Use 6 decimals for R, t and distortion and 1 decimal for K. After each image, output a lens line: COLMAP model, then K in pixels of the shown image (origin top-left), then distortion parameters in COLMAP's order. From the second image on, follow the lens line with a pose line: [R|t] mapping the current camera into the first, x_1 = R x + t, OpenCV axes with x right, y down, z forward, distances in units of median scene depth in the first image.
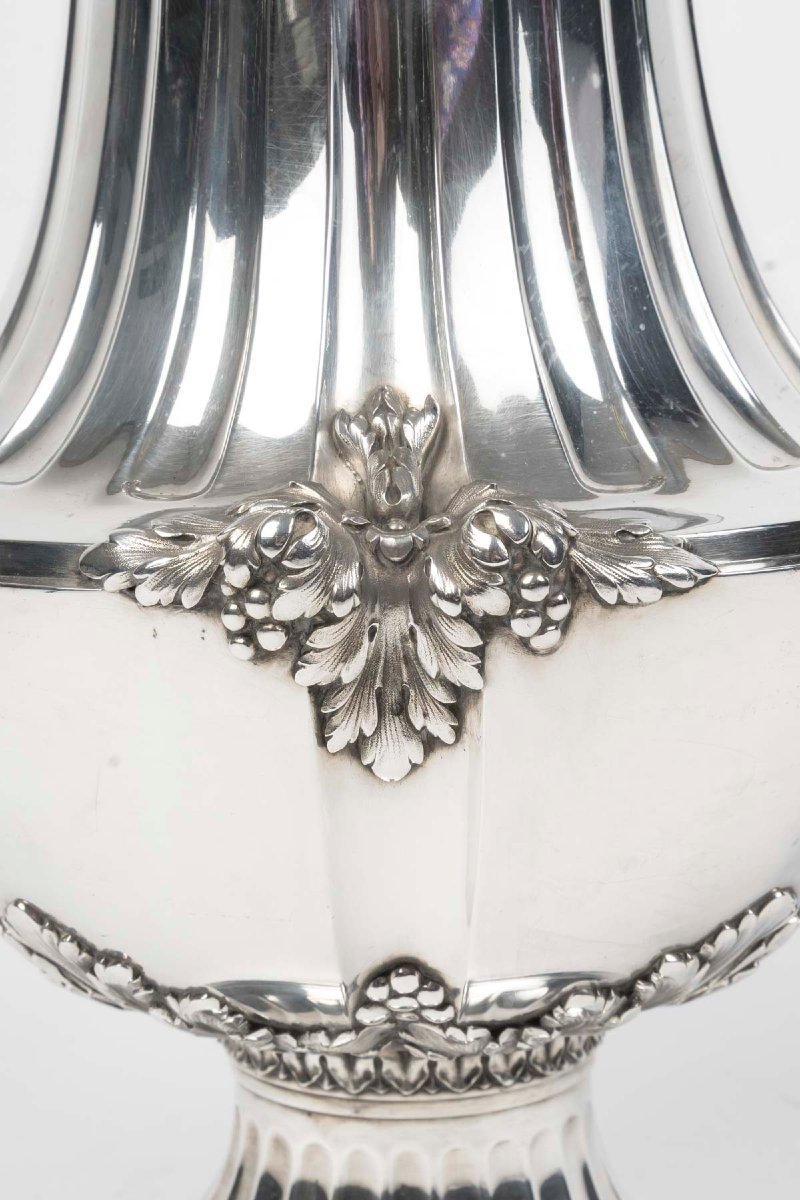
lens RADIAL K [[3098.7, 0, 399.0], [0, 3098.7, 599.6], [0, 0, 1]] dist [-0.019008, 0.000000]
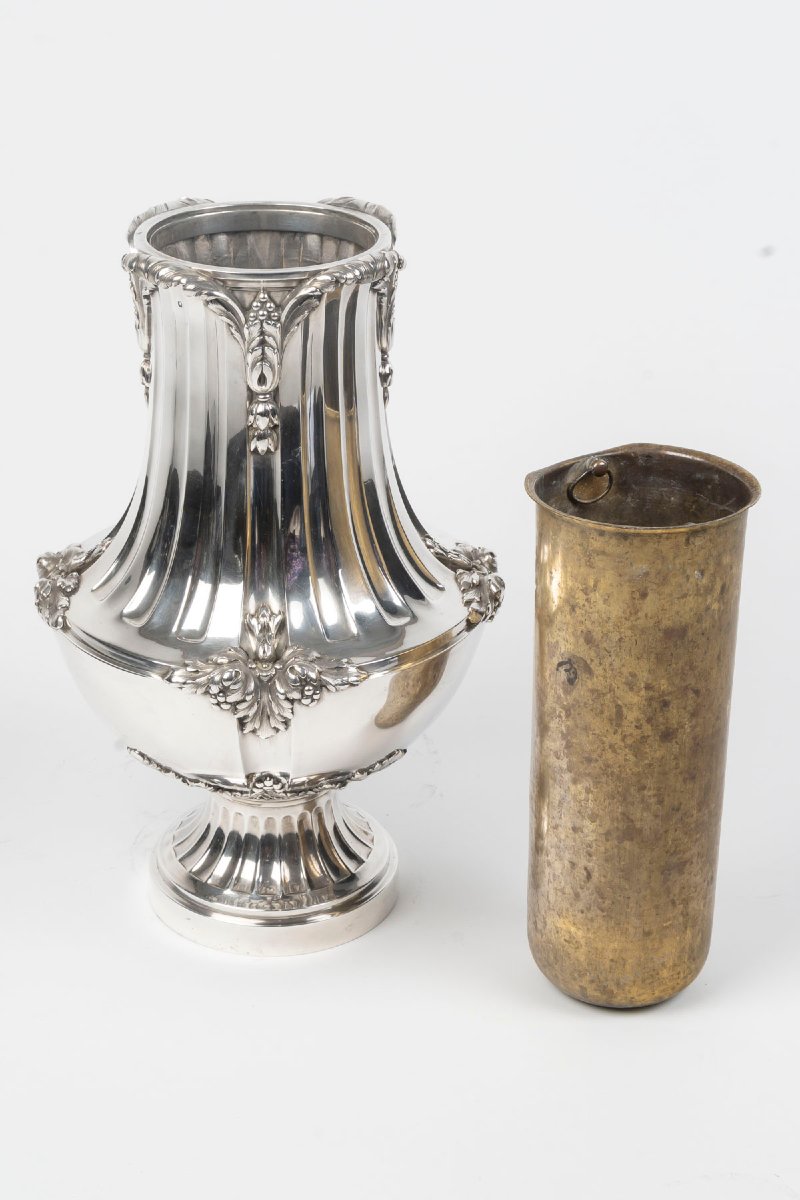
lens RADIAL K [[2337.6, 0, 398.6], [0, 2337.6, 602.0], [0, 0, 1]] dist [0.147940, 0.000000]
pose [[0.998038, -0.008162, 0.062070, -0.012447], [-0.007770, 0.967649, 0.252179, -0.685597], [-0.062120, -0.252167, 0.965688, -1.274699]]
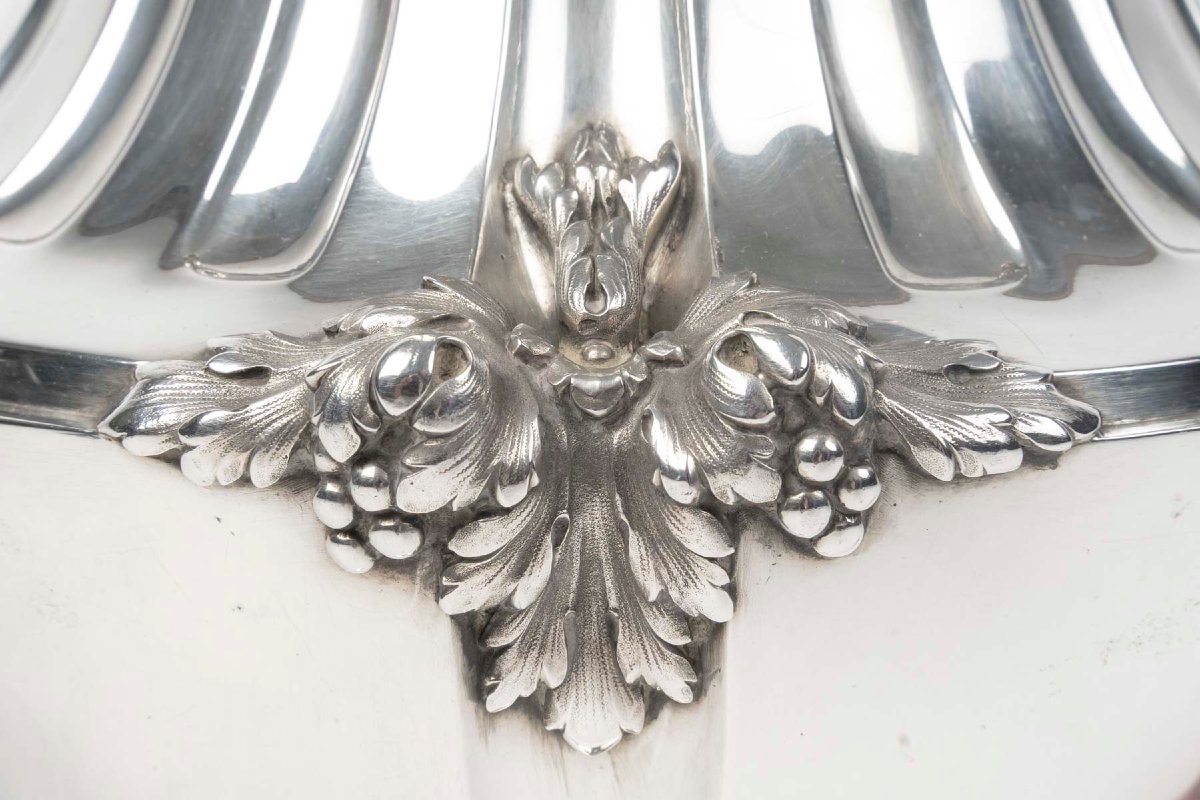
lens RADIAL K [[3098.7, 0, 600.5], [0, 3098.7, 399.4], [0, 0, 1]] dist [-0.019008, 0.000000]
pose [[0.999843, -0.000605, -0.017688, 0.010758], [0.001147, 0.999529, 0.030652, -0.034337], [0.017661, -0.030667, 0.999374, 0.377703]]
